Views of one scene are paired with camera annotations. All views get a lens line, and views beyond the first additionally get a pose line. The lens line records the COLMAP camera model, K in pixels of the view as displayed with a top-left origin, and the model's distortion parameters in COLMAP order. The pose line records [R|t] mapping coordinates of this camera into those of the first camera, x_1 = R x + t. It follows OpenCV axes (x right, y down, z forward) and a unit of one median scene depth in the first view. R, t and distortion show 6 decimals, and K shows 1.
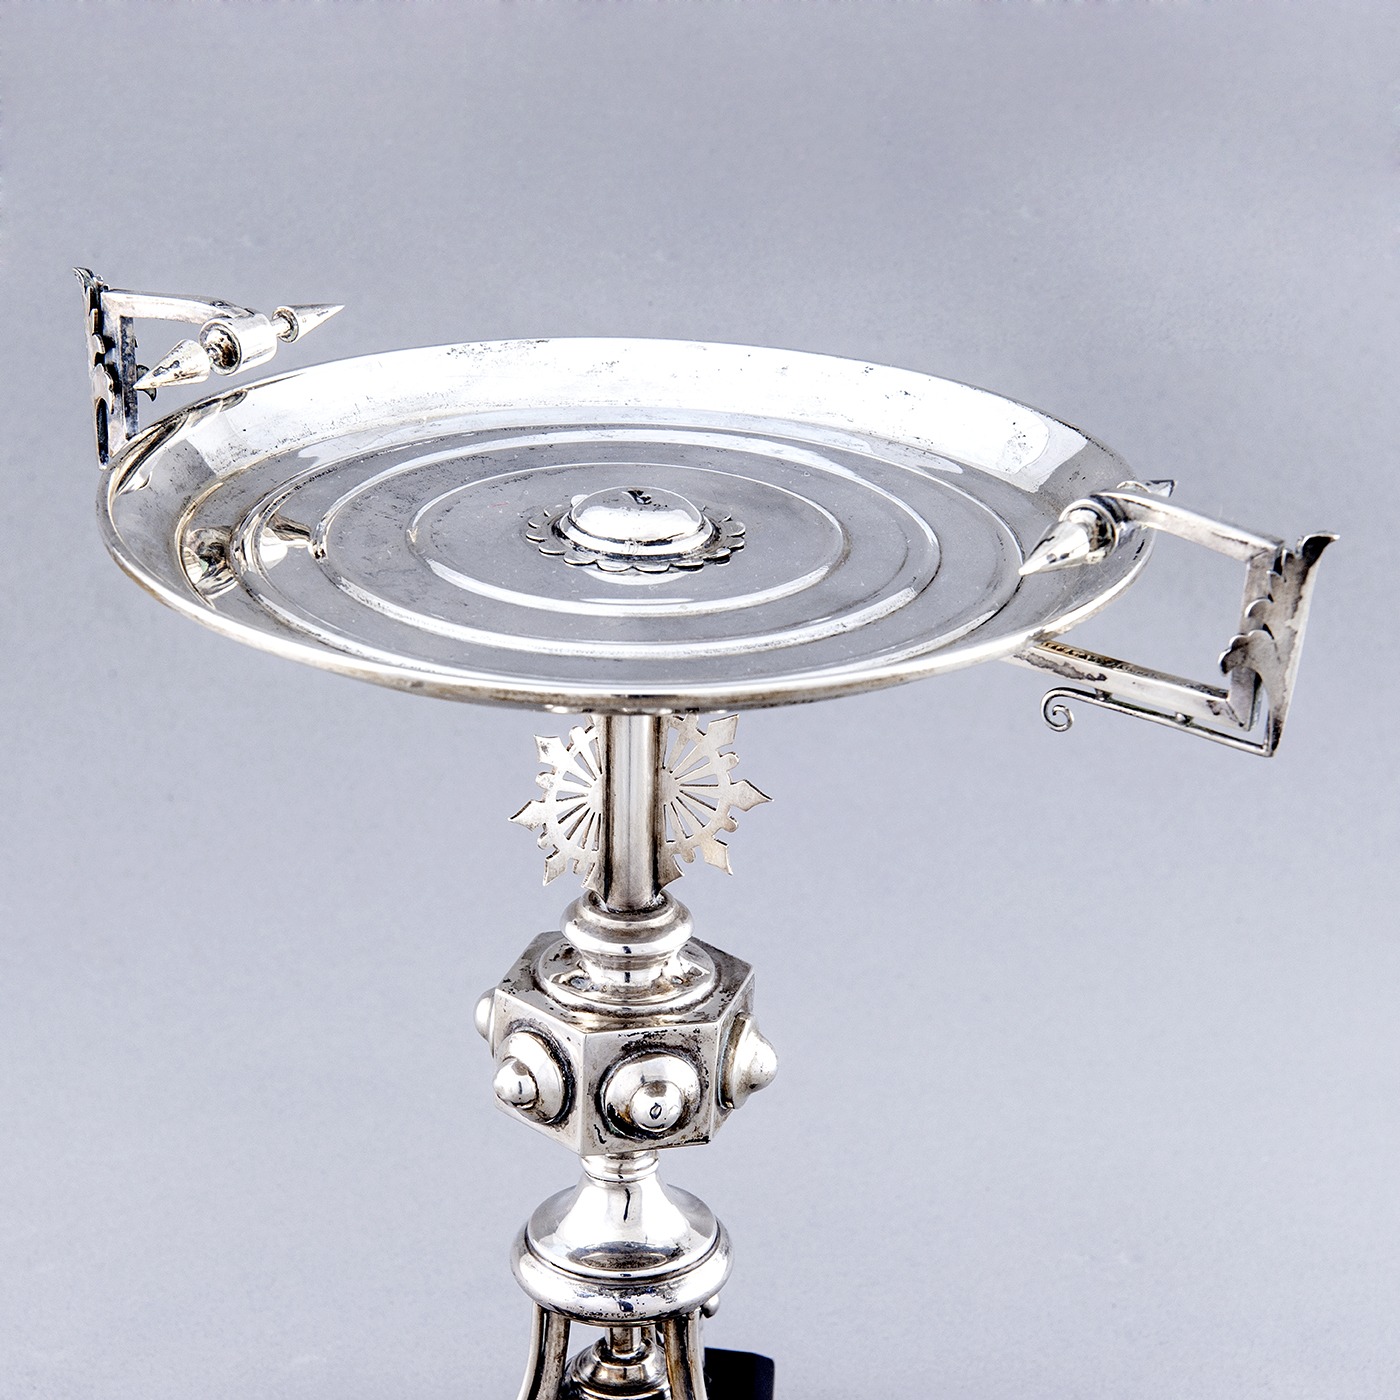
lens RADIAL K [[4158.8, 0, 700.0], [0, 4158.8, 700.0], [0, 0, 1]] dist [0.071722, -0.171113]
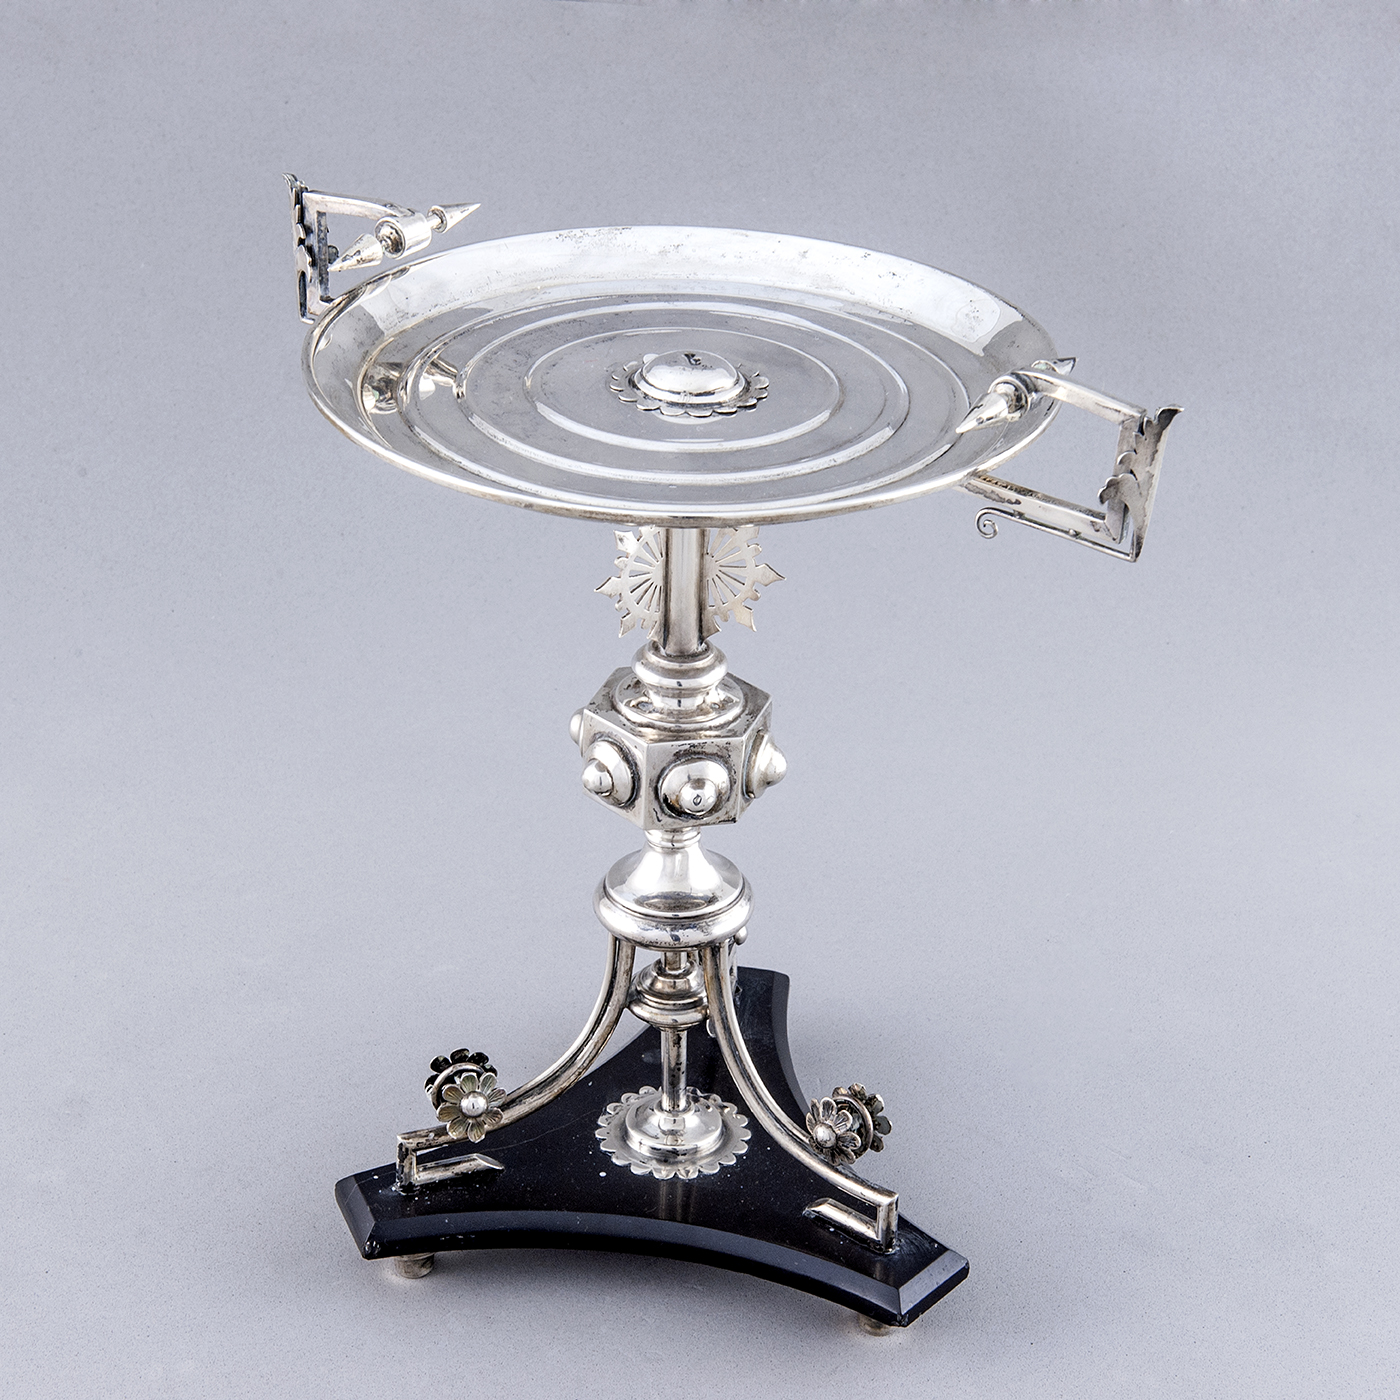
lens RADIAL K [[3995.8, 0, 700.0], [0, 3995.8, 700.0], [0, 0, 1]] dist [0.052687, -0.112888]
pose [[0.999436, 0.018649, -0.027937, 0.026711], [-0.015986, 0.995566, 0.092693, -0.058032], [0.029542, -0.092194, 0.995303, -0.325607]]
